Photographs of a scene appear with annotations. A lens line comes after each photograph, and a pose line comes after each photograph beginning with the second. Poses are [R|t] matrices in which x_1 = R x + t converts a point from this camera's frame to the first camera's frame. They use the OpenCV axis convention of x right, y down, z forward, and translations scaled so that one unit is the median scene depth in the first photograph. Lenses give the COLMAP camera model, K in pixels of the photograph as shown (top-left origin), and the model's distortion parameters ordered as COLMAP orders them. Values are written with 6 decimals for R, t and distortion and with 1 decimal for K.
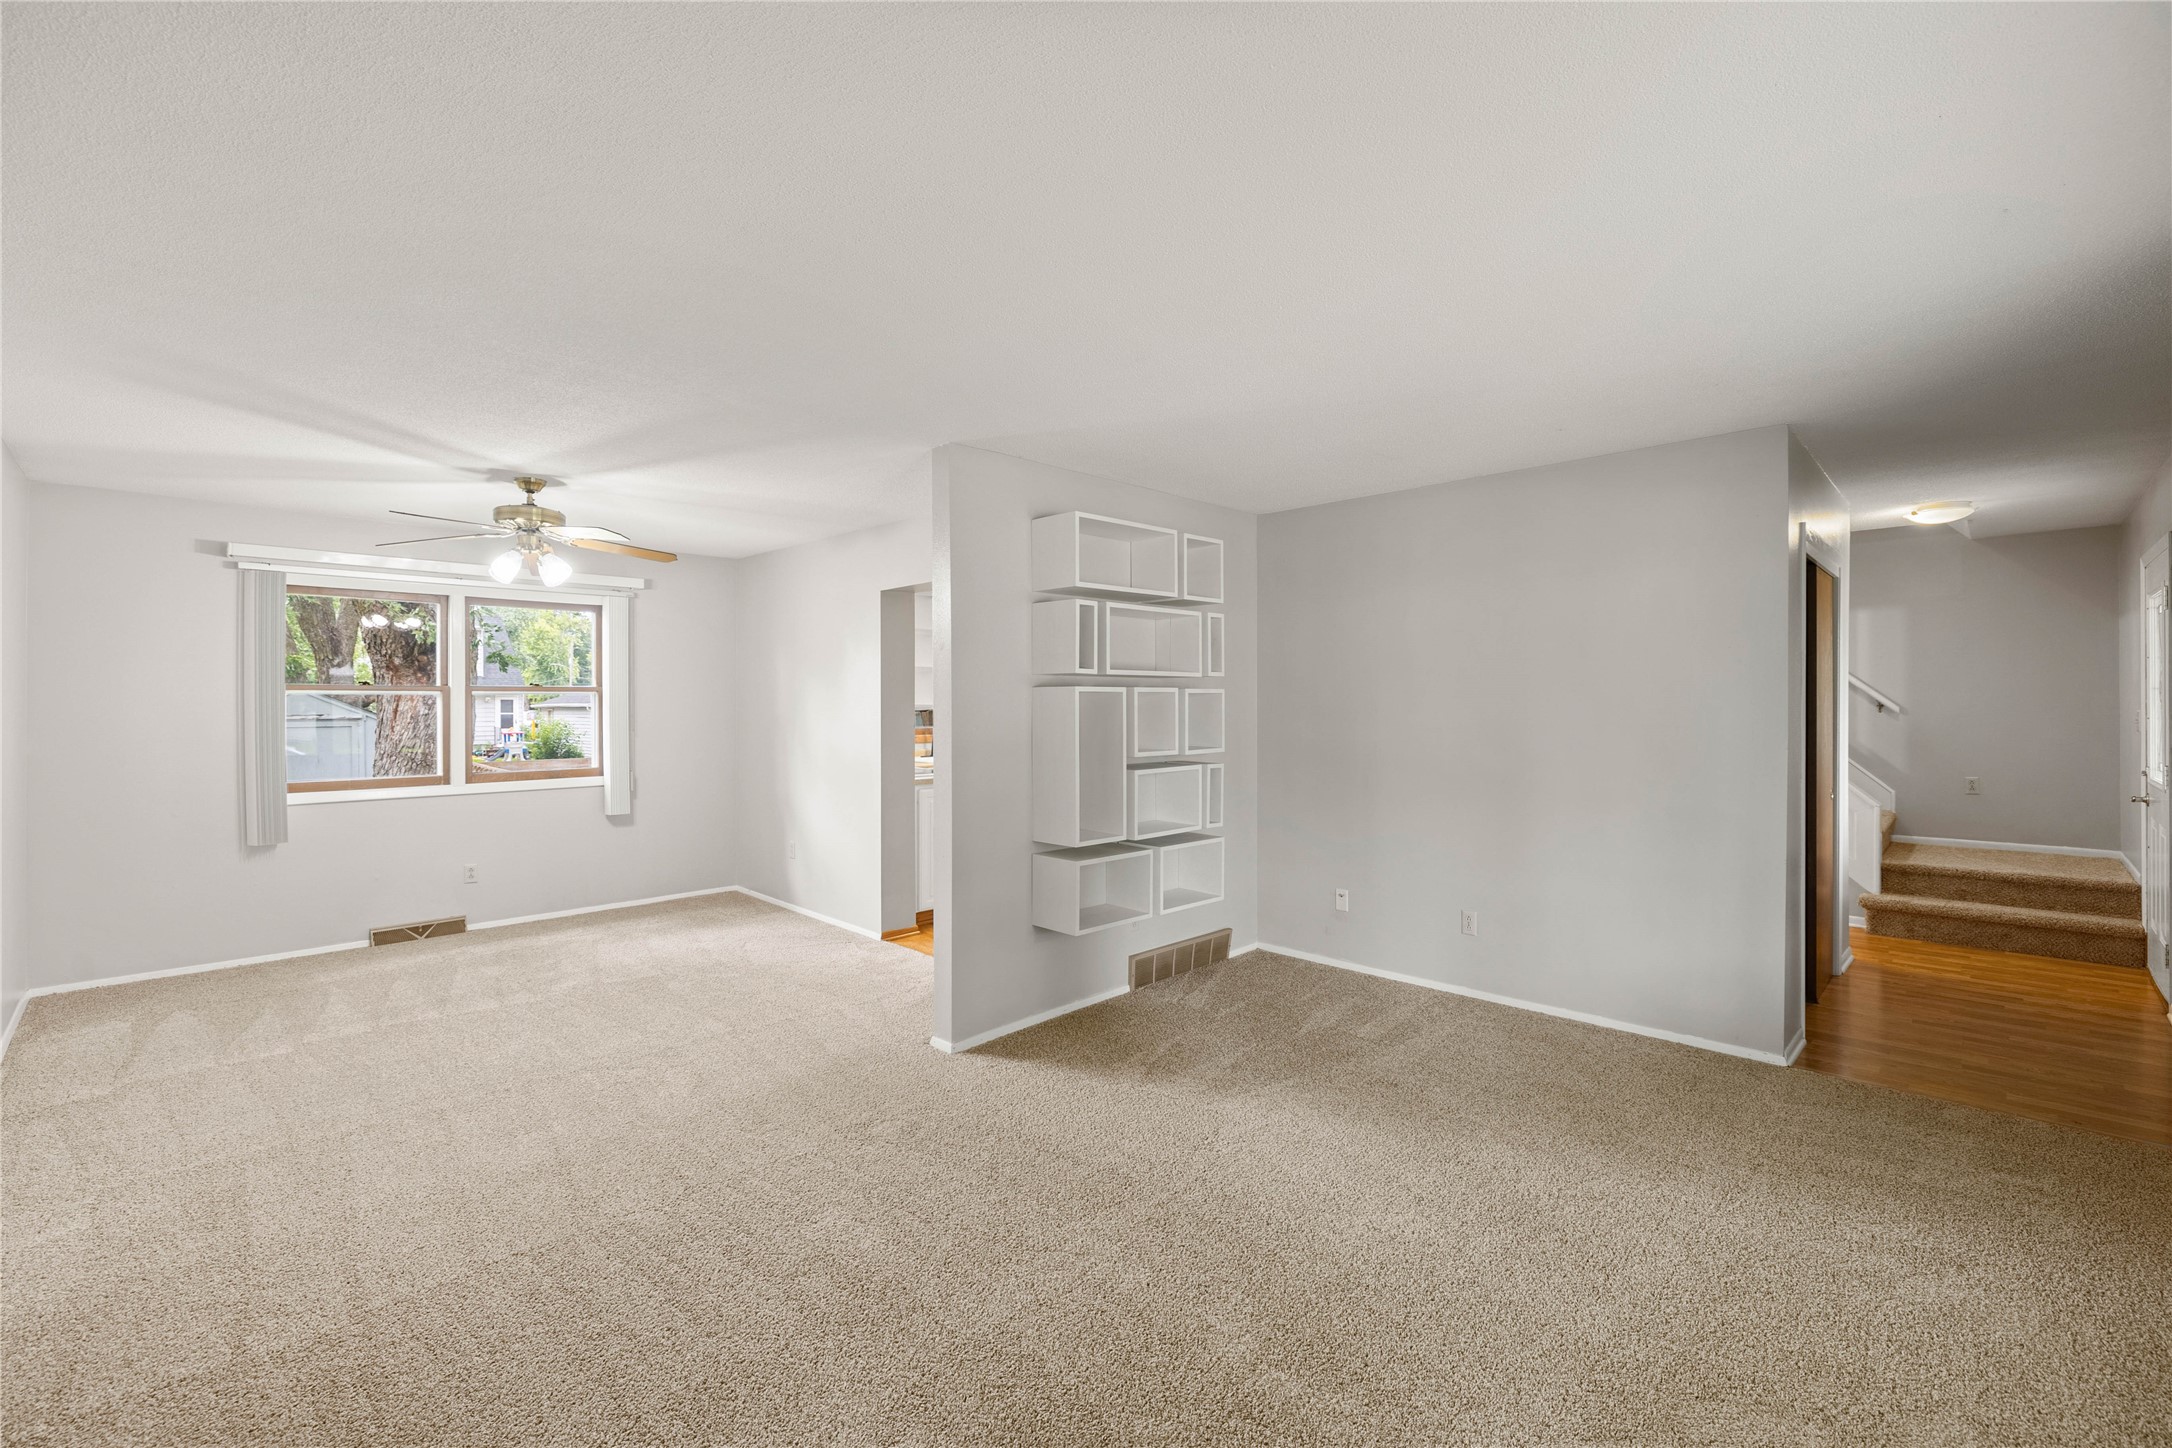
lens RADIAL K [[918.7, 0, 1079.6], [0, 918.7, 713.2], [0, 0, 1]] dist [0.001996, 0.000080]
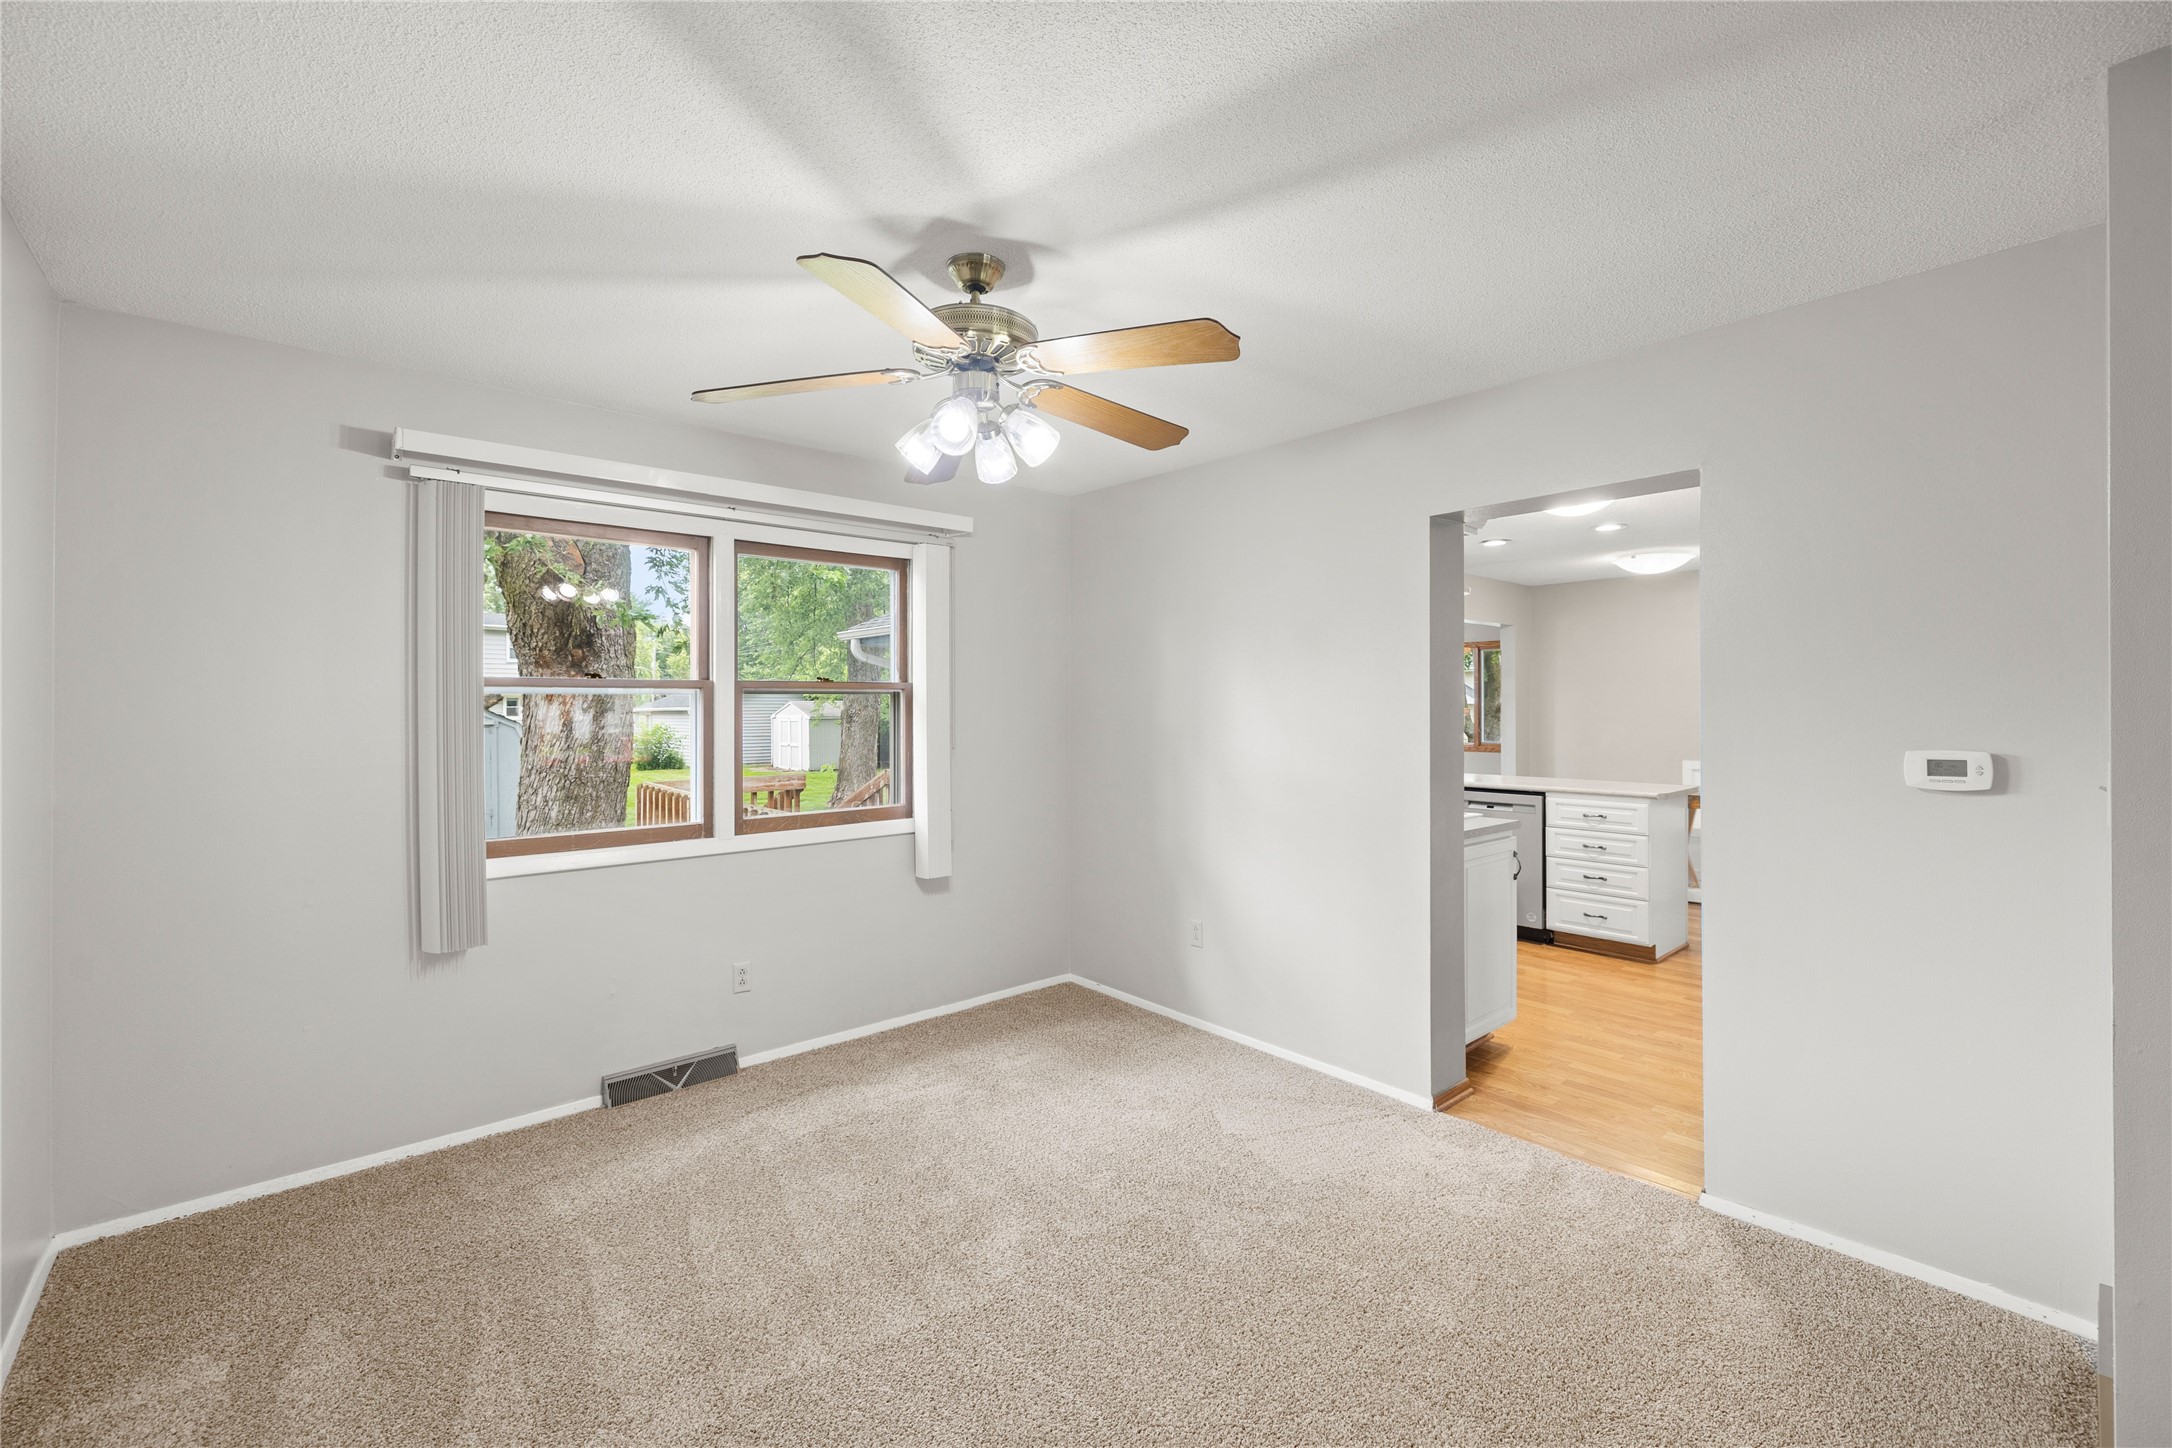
lens RADIAL K [[918.7, 0, 1079.6], [0, 918.7, 713.2], [0, 0, 1]] dist [0.001996, 0.000080]
pose [[0.997977, -0.000773, -0.063571, -0.402532], [0.000572, 0.999995, -0.003179, -0.005149], [0.063573, 0.003136, 0.997972, 0.395921]]
